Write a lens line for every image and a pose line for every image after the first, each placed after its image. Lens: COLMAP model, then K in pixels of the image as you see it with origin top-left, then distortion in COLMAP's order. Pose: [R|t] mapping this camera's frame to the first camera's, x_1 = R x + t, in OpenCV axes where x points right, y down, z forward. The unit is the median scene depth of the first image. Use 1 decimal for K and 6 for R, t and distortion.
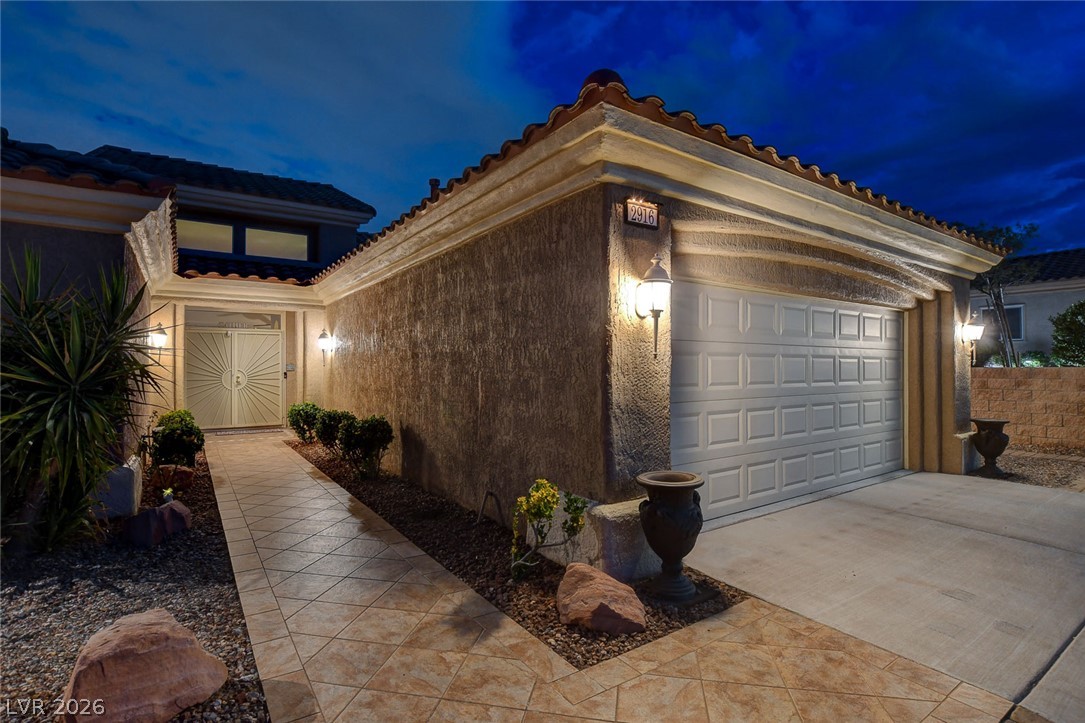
lens RADIAL K [[529.7, 0, 542.5], [0, 529.7, 361.5], [0, 0, 1]] dist [-0.026732, 0.001813]
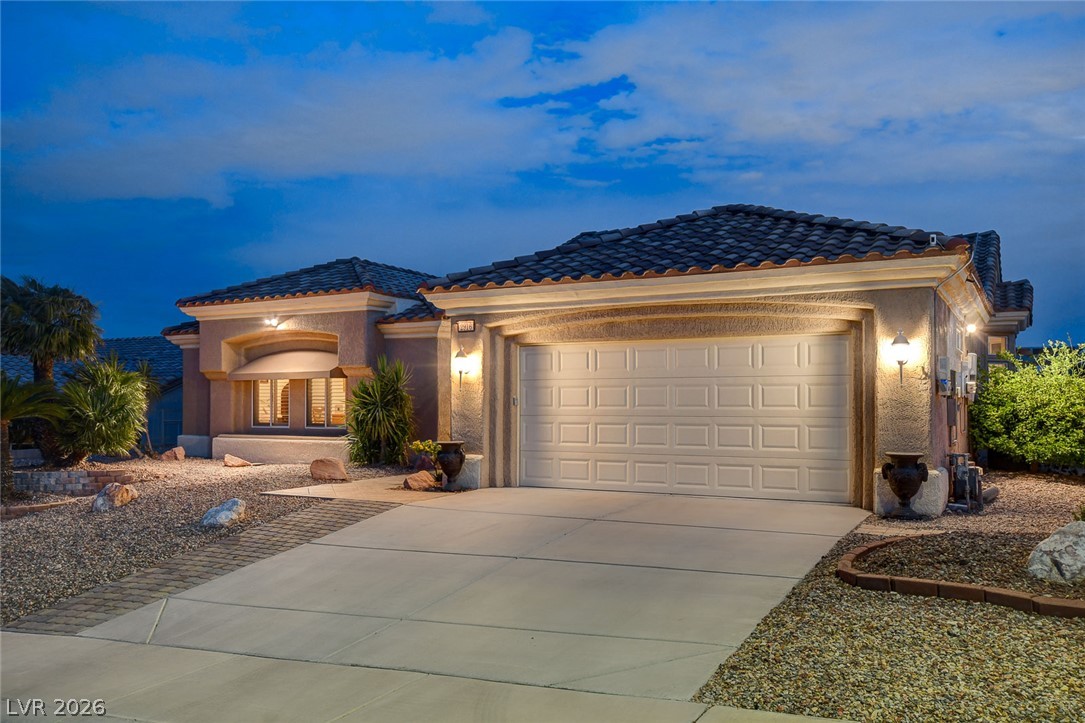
lens RADIAL K [[858.1, 0, 542.4], [0, 858.1, 392.2], [0, 0, 1]] dist [-0.002879, -0.000432]
pose [[0.452697, -0.011736, -0.891587, 3.449105], [0.010490, 0.999914, -0.007836, 0.028226], [0.891603, -0.005806, 0.452781, -0.334971]]
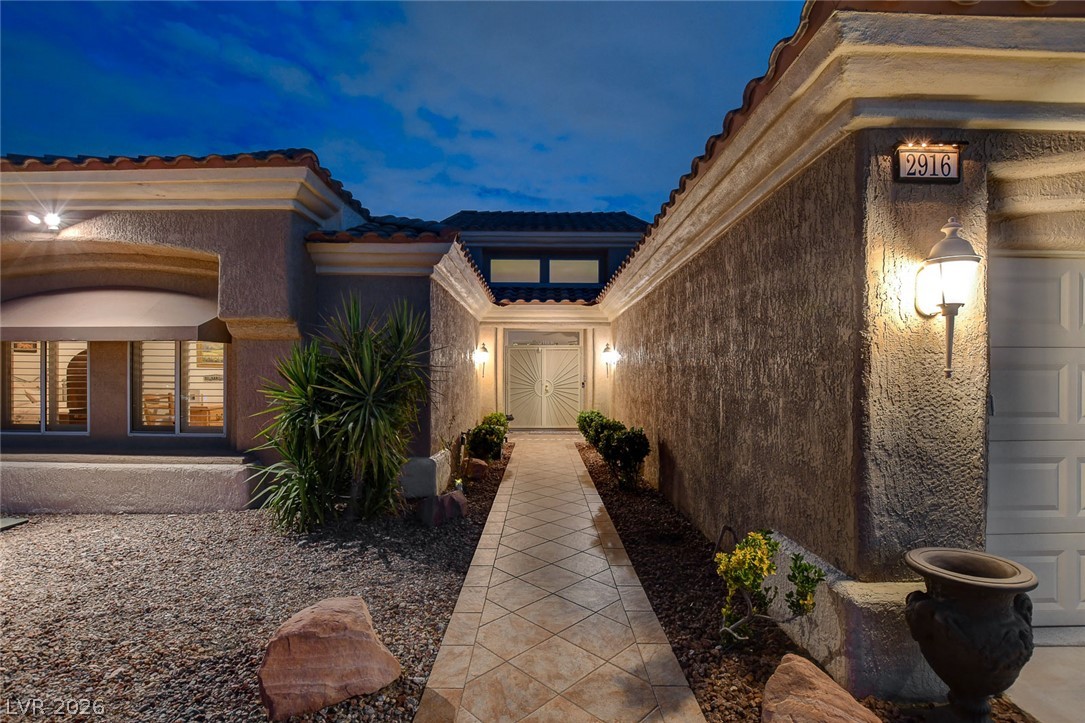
lens RADIAL K [[491.1, 0, 544.3], [0, 491.1, 377.0], [0, 0, 1]] dist [-0.034153, 0.006071]
pose [[0.829023, 0.005423, -0.559189, 0.123090], [0.001601, 0.999926, 0.012072, -0.013990], [0.559213, -0.010903, 0.828953, 0.208310]]
